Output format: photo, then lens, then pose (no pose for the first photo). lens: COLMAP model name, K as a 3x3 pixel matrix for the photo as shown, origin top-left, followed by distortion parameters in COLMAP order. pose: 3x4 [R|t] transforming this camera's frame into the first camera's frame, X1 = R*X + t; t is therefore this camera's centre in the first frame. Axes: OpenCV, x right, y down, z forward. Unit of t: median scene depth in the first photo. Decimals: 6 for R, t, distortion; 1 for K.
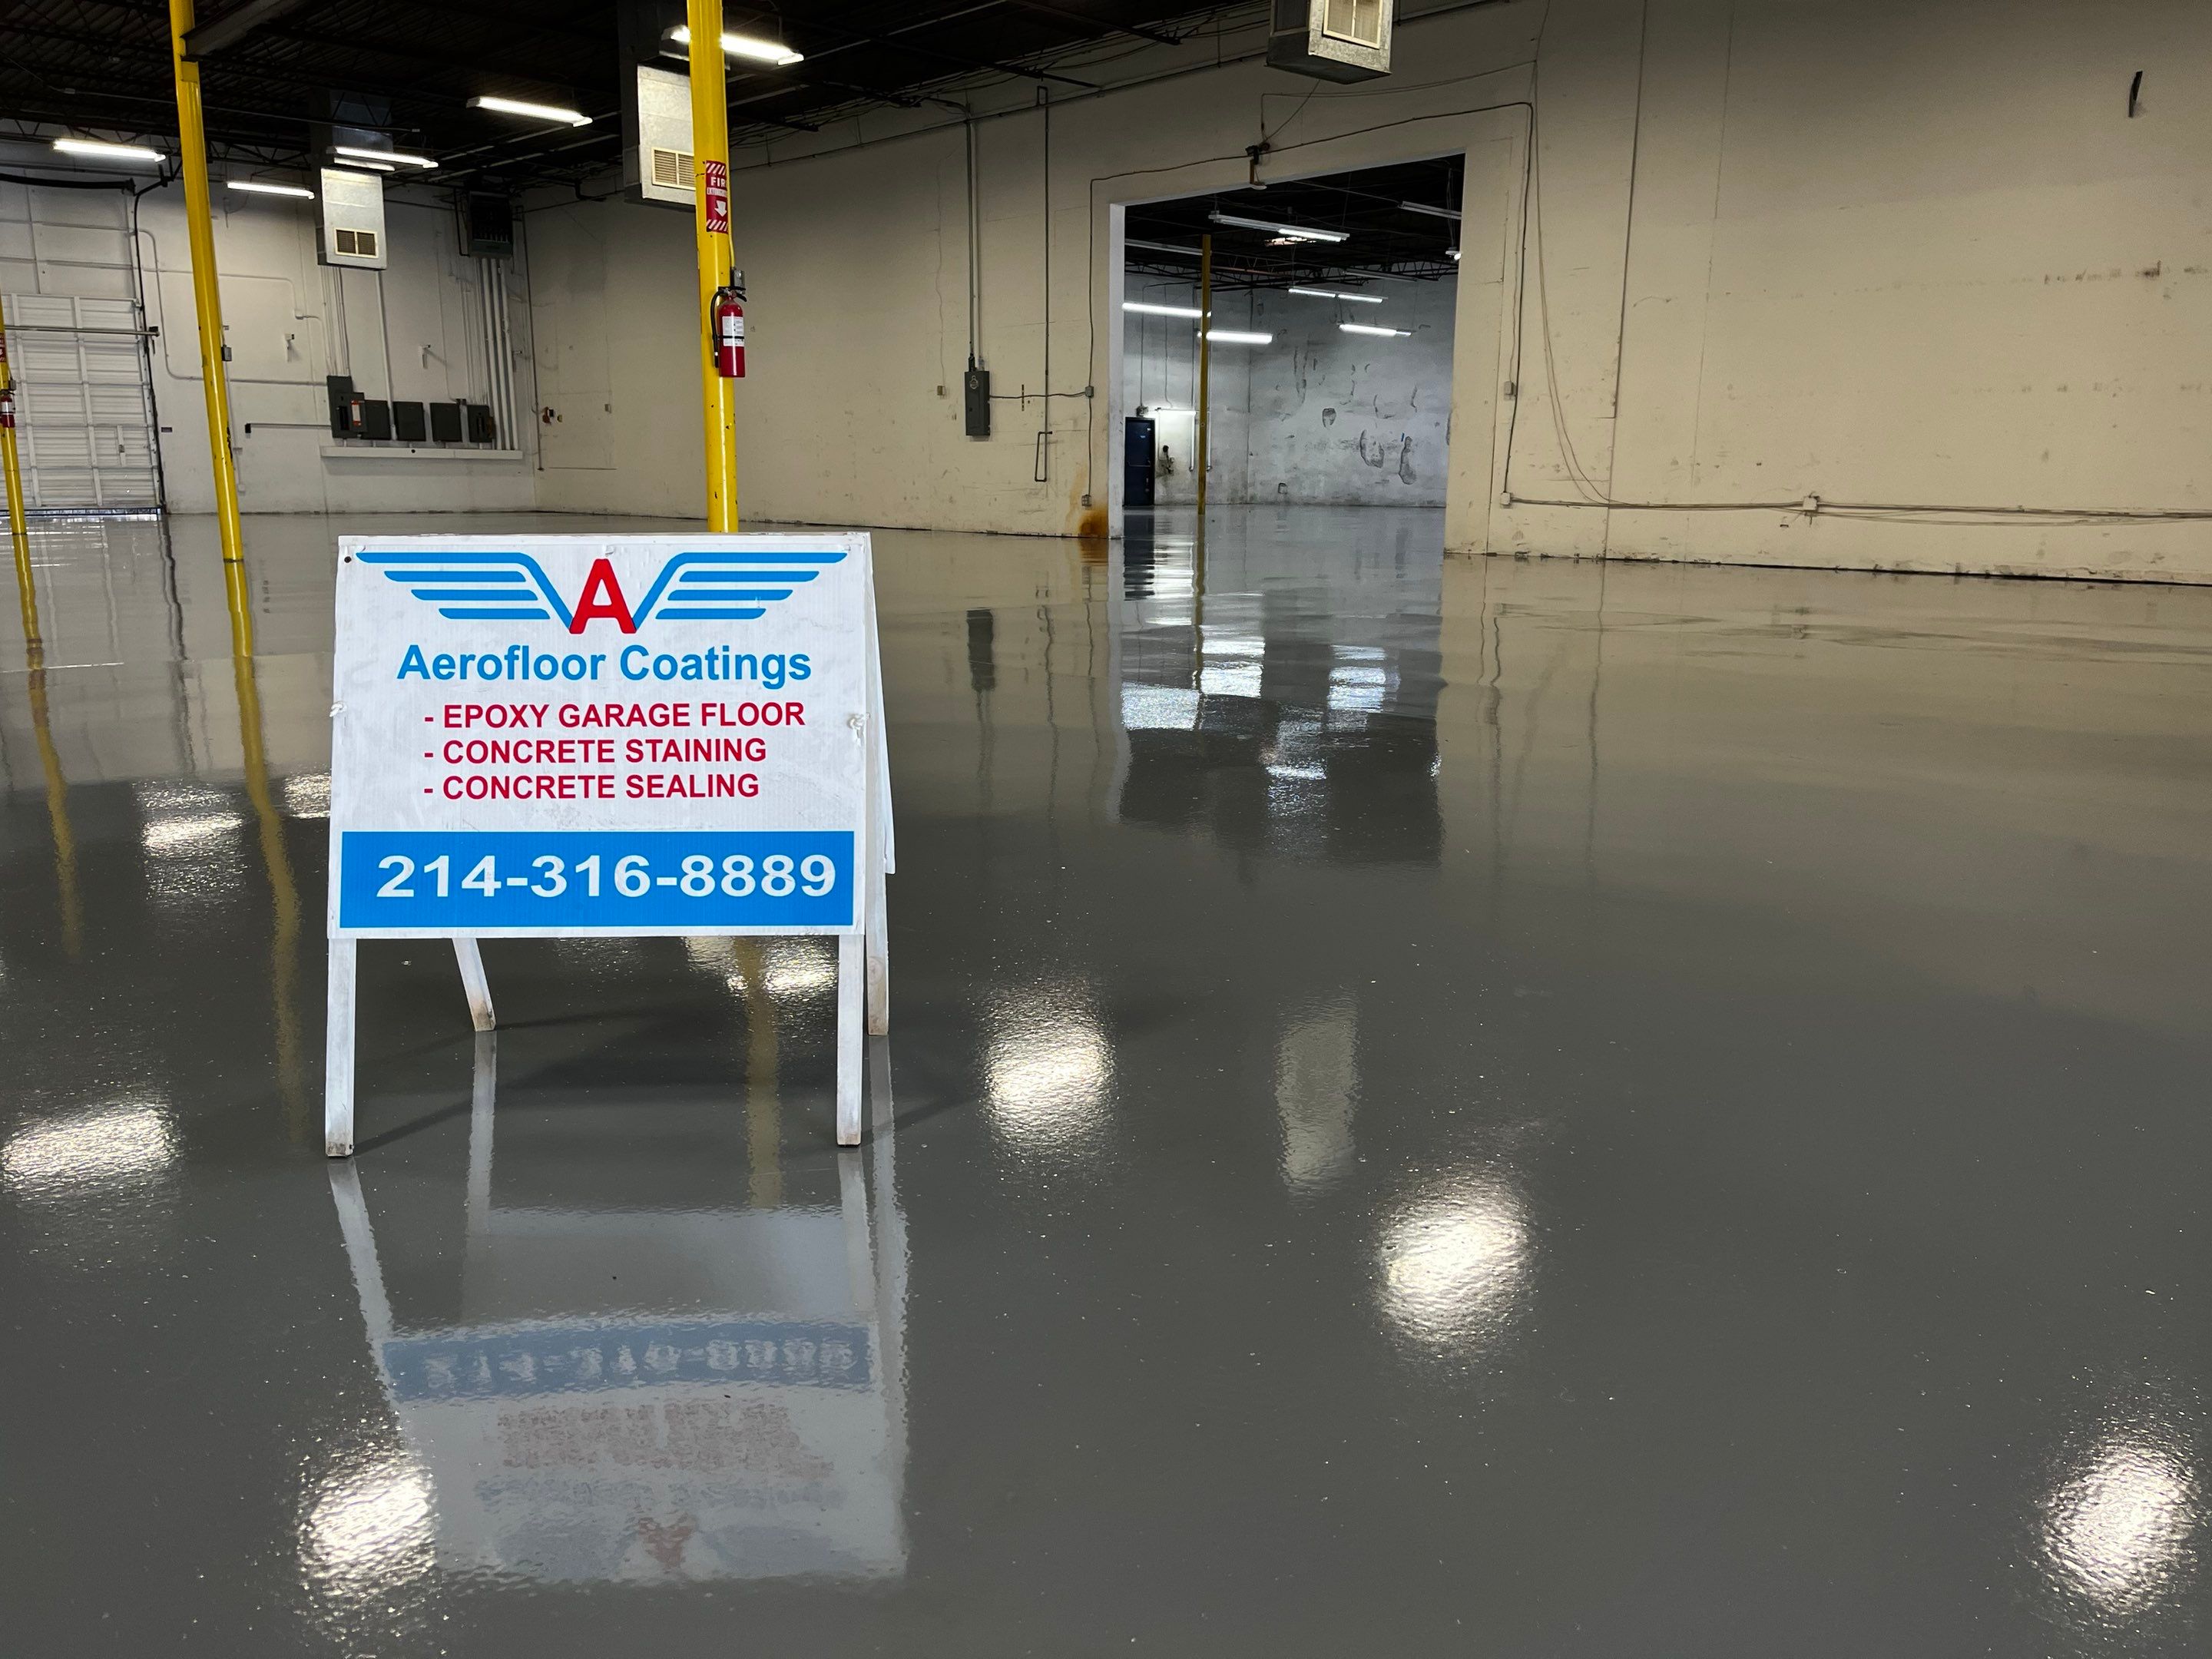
lens RADIAL K [[1679.7, 0, 1109.6], [0, 1679.7, 837.1], [0, 0, 1]] dist [0.058757, -0.063119]
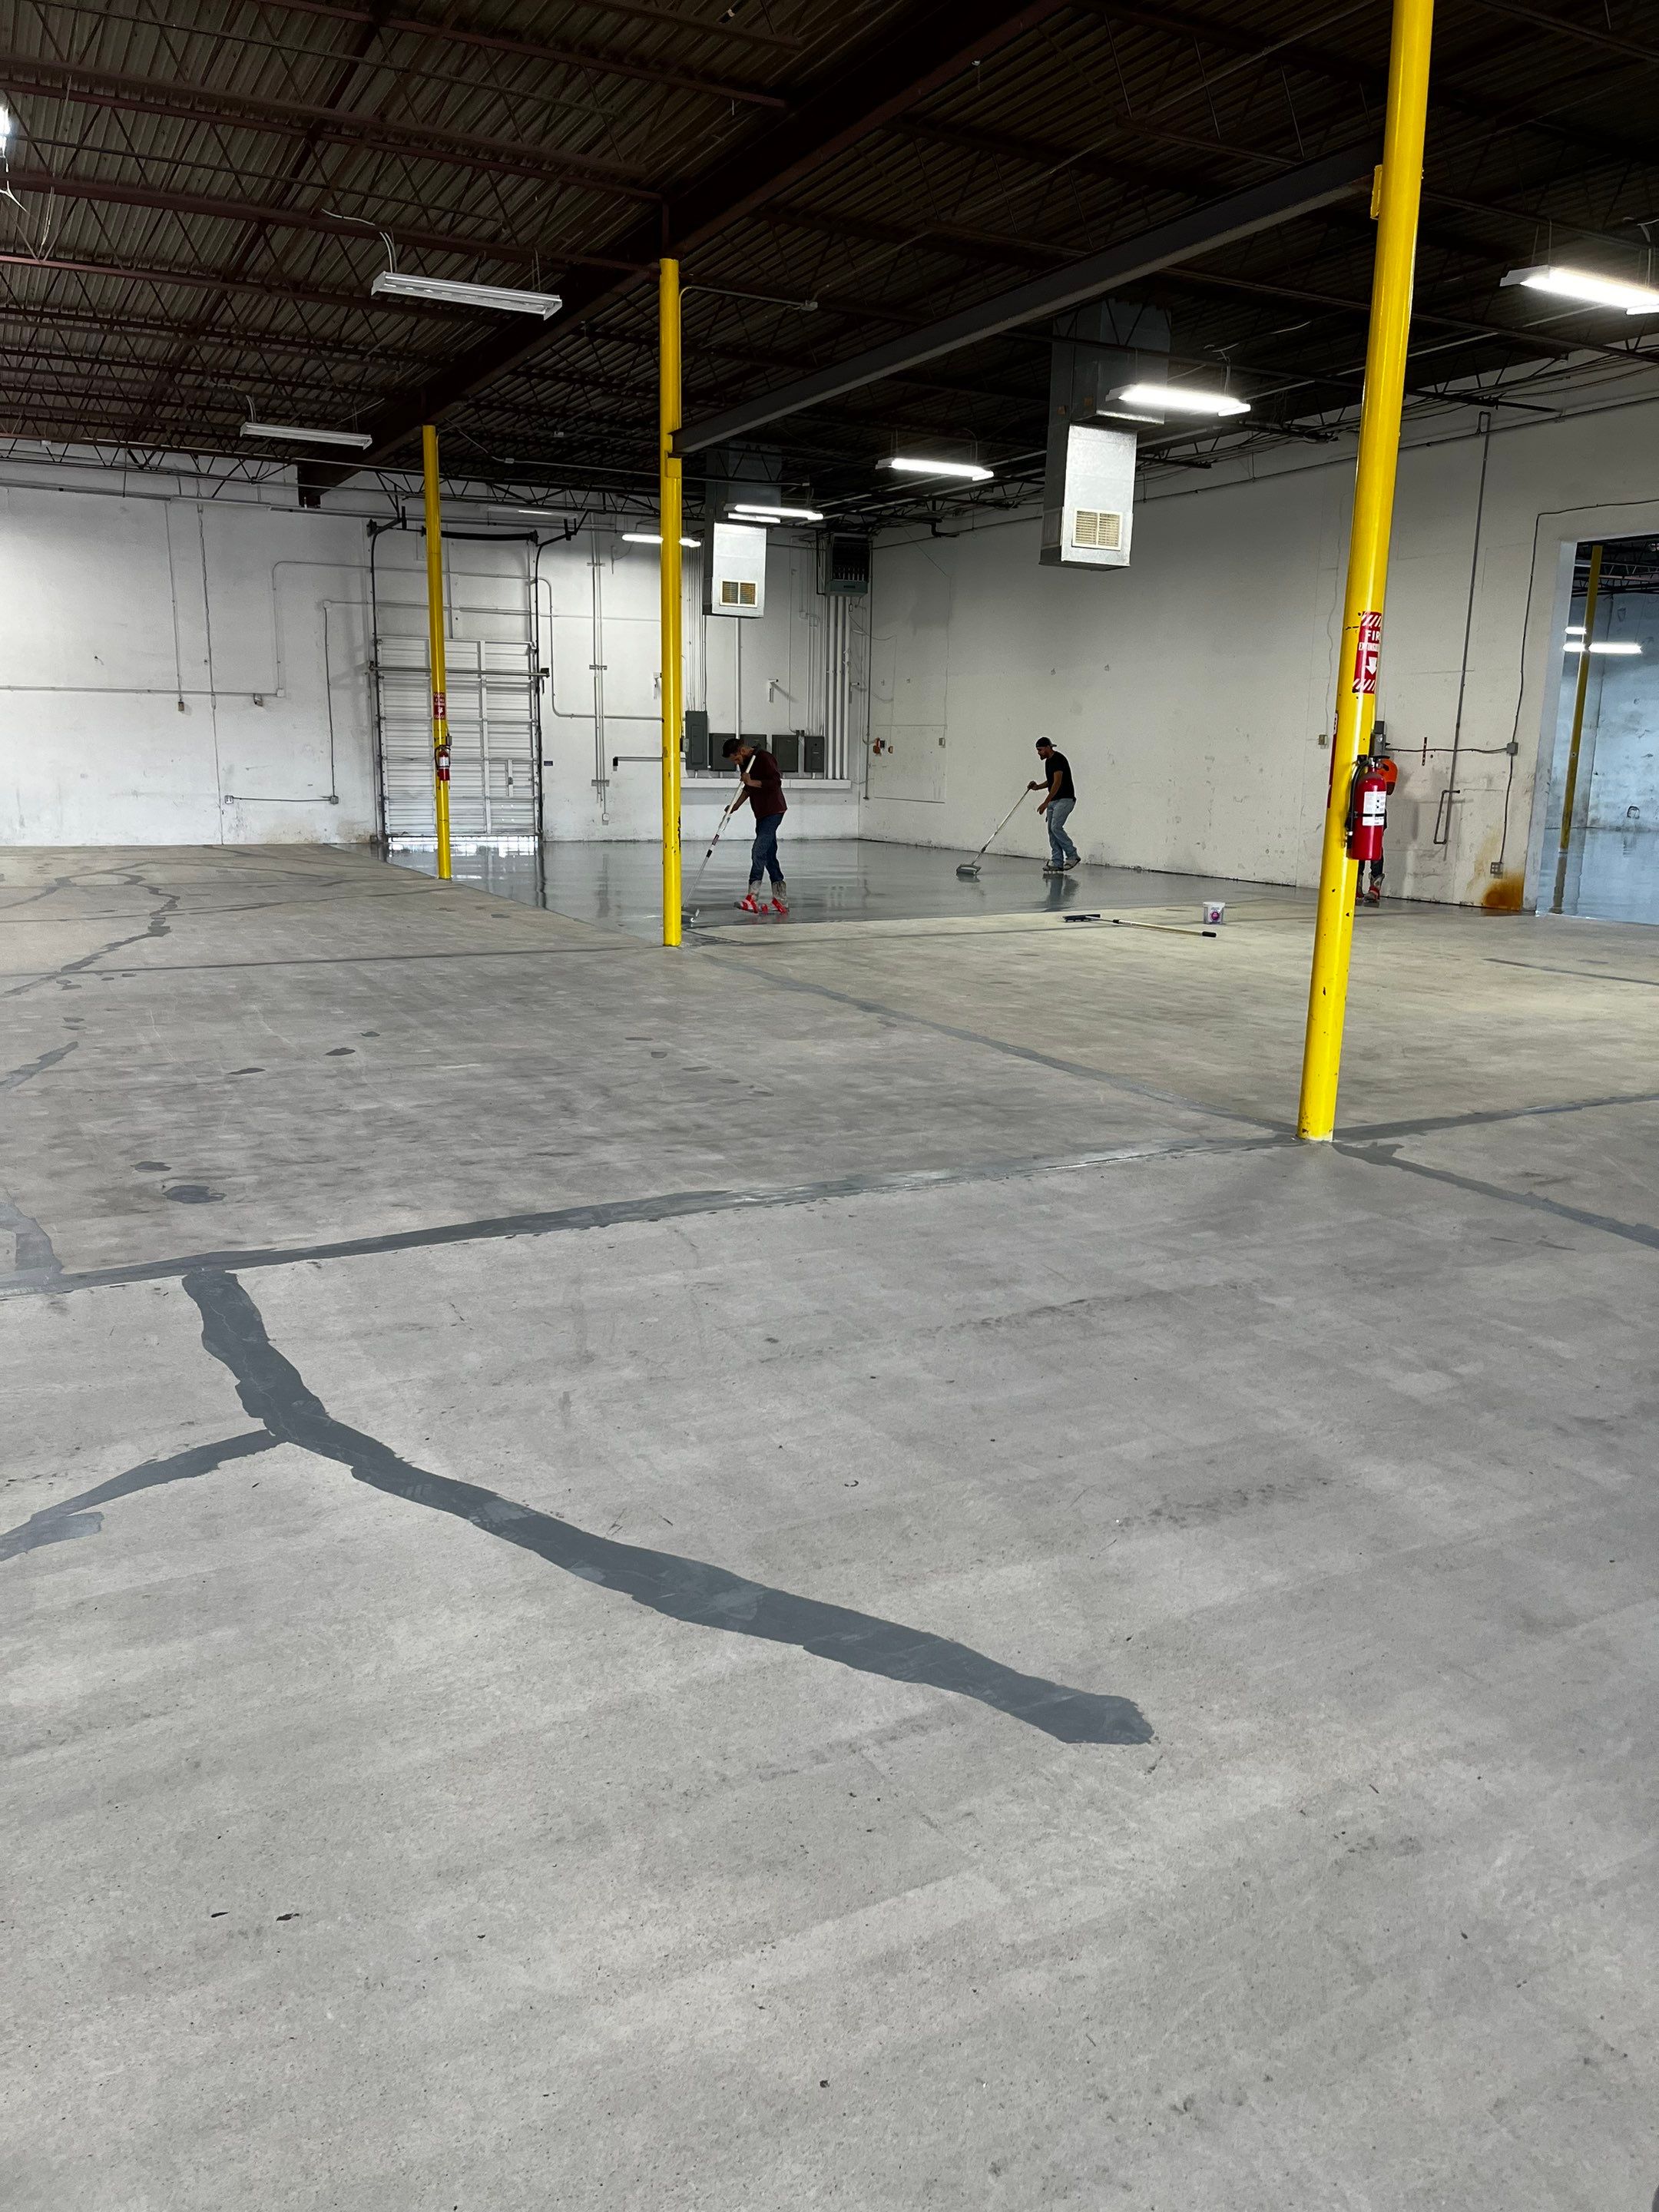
lens RADIAL K [[1679.7, 0, 827.4], [0, 1679.7, 1095.1], [0, 0, 1]] dist [0.058757, -0.063119]
pose [[0.957292, 0.068148, -0.280978, -0.072935], [-0.071876, 0.997409, -0.002973, -0.040681], [0.280047, 0.023042, 0.959710, 0.033215]]
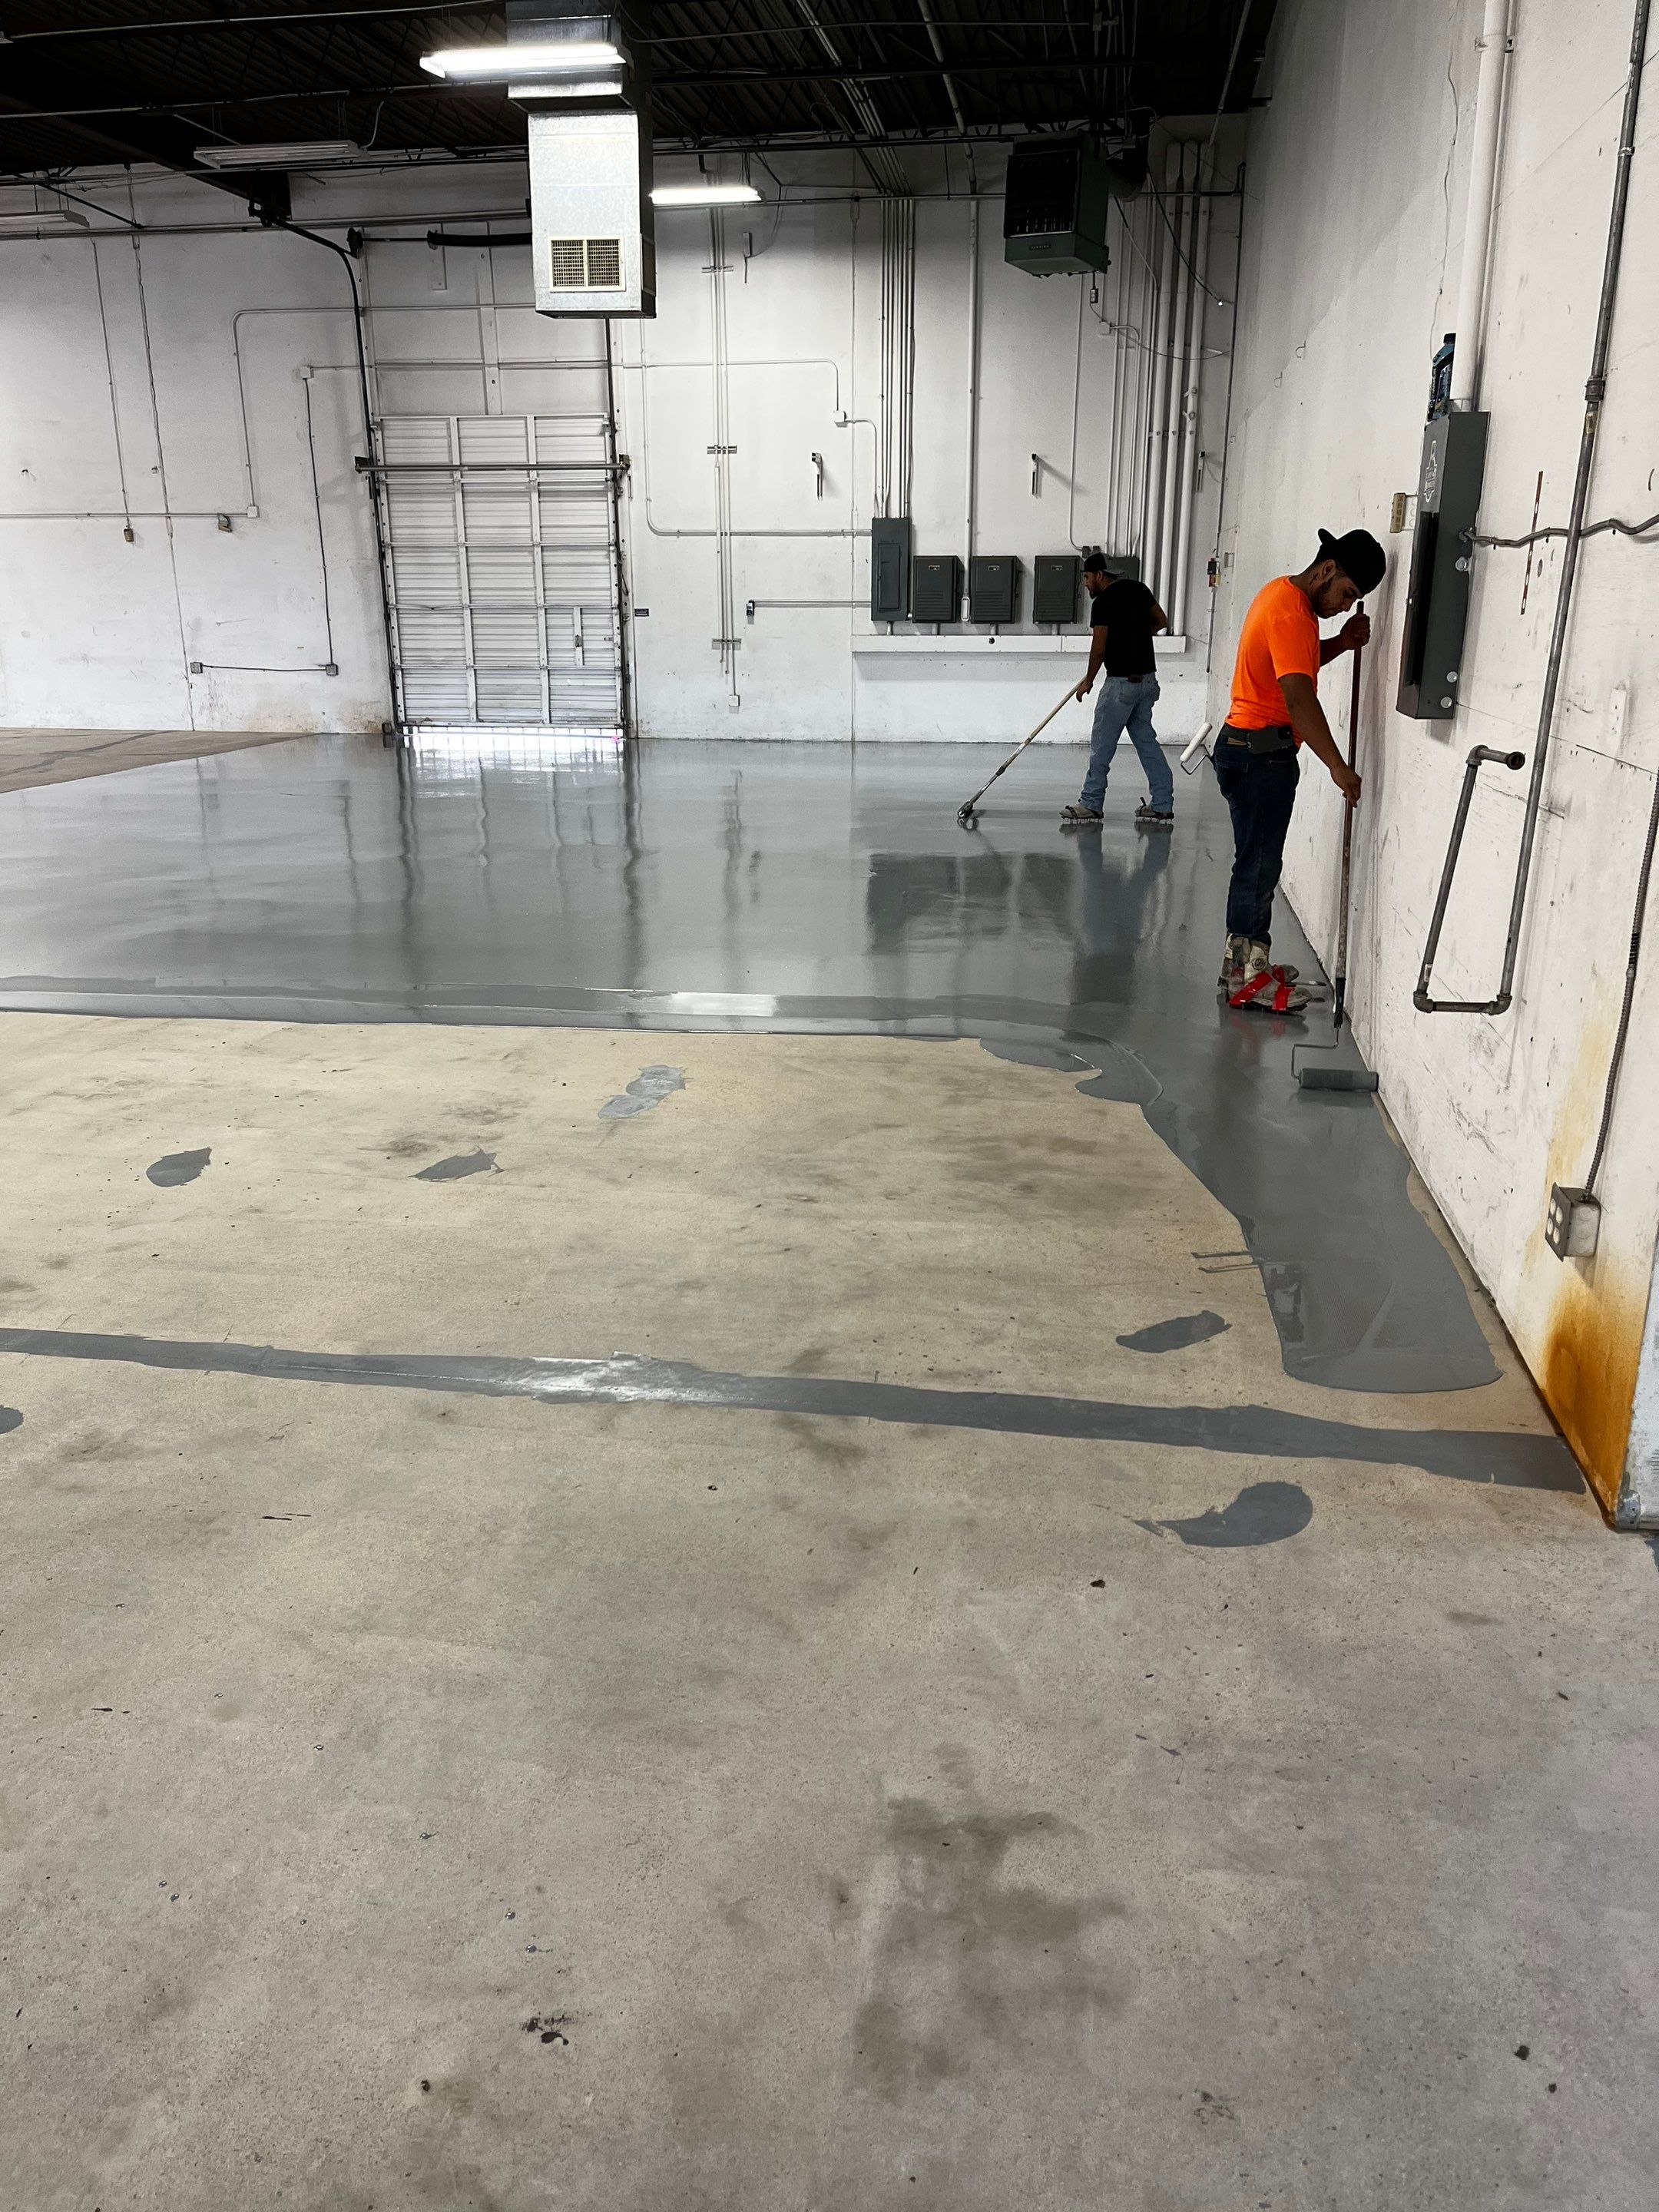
lens RADIAL K [[1679.7, 0, 824.0], [0, 1679.7, 1104.8], [0, 0, 1]] dist [0.058757, -0.063119]
pose [[0.598723, 0.231212, -0.766858, 0.049965], [-0.166051, 0.972459, 0.163558, -0.173834], [0.783555, 0.029412, 0.620626, 0.656863]]
